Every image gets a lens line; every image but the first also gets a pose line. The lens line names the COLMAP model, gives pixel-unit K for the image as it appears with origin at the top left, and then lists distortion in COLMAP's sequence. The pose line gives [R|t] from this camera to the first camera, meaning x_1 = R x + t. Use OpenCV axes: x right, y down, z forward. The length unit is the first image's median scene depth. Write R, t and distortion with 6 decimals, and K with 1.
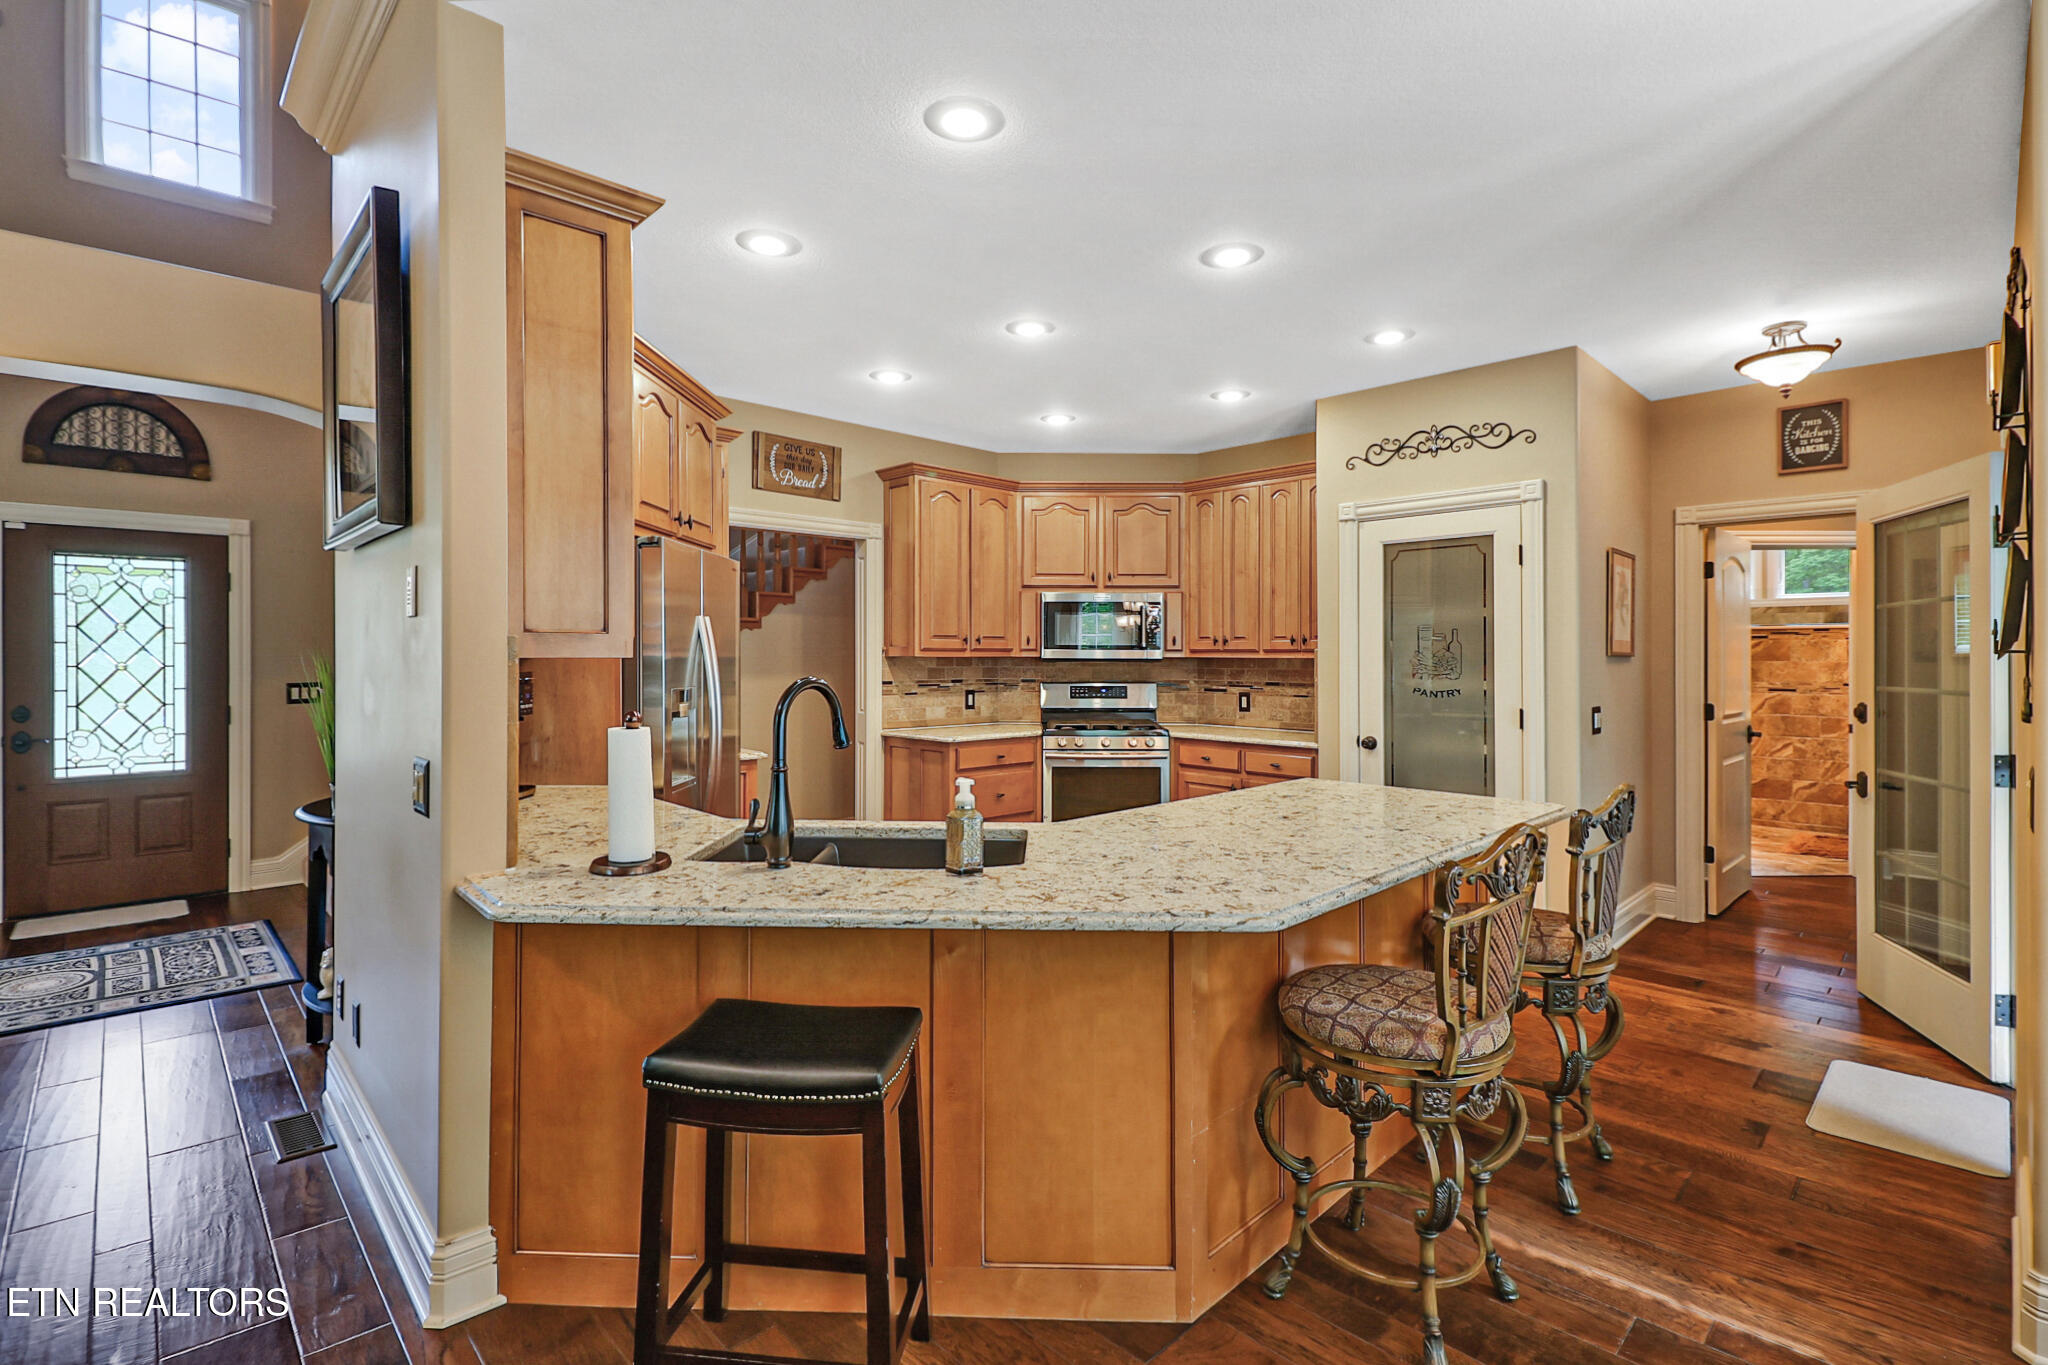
lens RADIAL K [[937.0, 0, 1014.8], [0, 937.0, 662.0], [0, 0, 1]] dist [-0.007967, -0.009446]
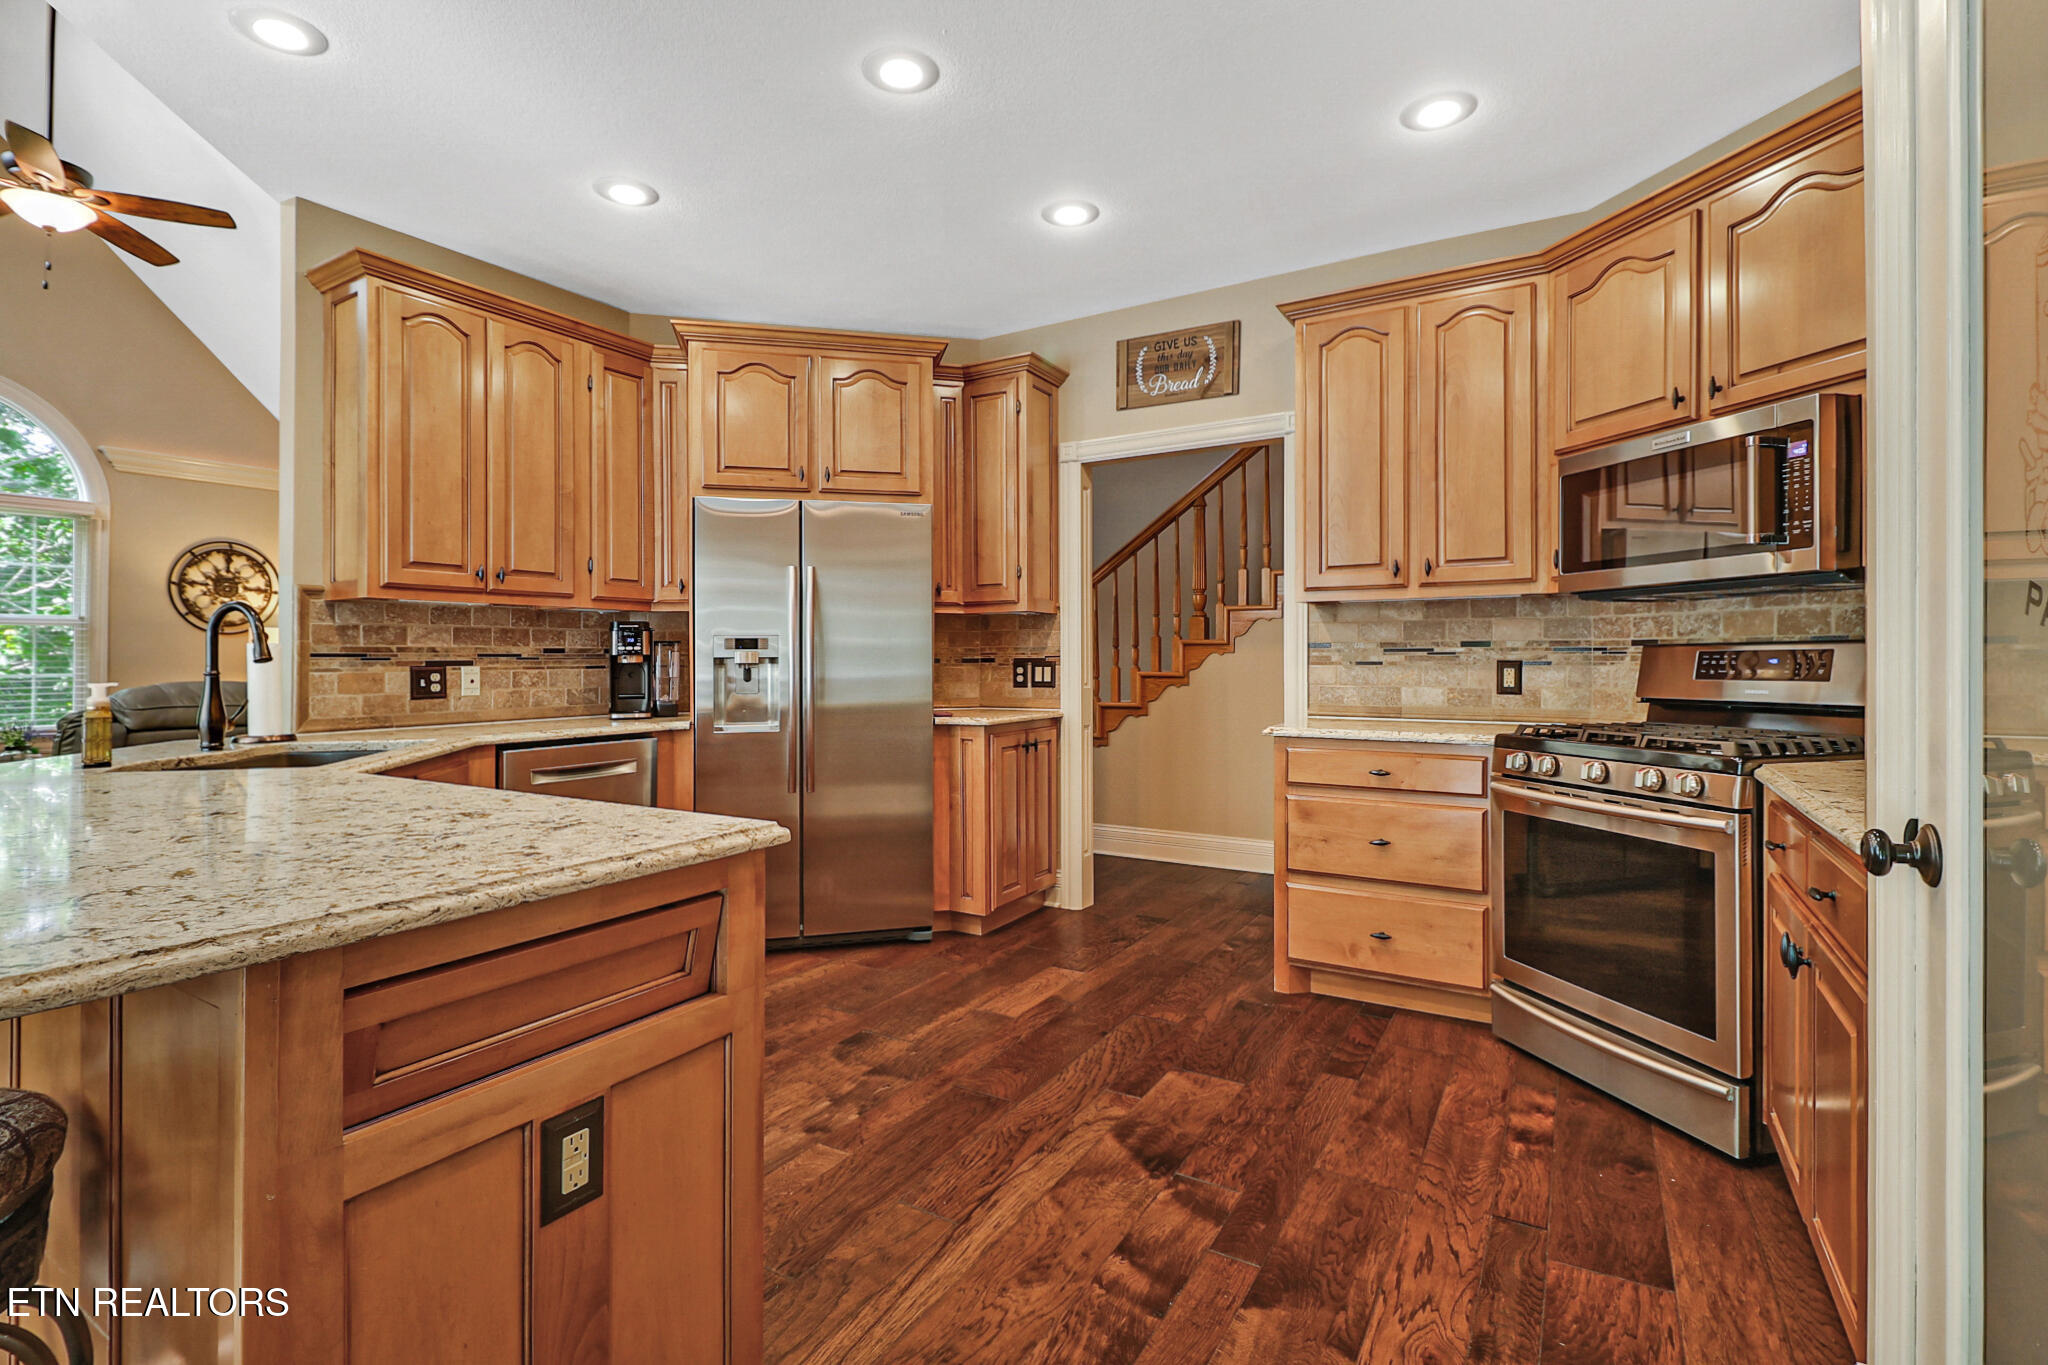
lens RADIAL K [[937.0, 0, 1033.6], [0, 937.0, 663.3], [0, 0, 1]] dist [-0.007967, -0.009446]
pose [[0.245736, -0.009286, -0.969292, 0.465917], [-0.008451, 0.999896, -0.011722, 0.045517], [0.969300, 0.011072, 0.245632, 0.662912]]
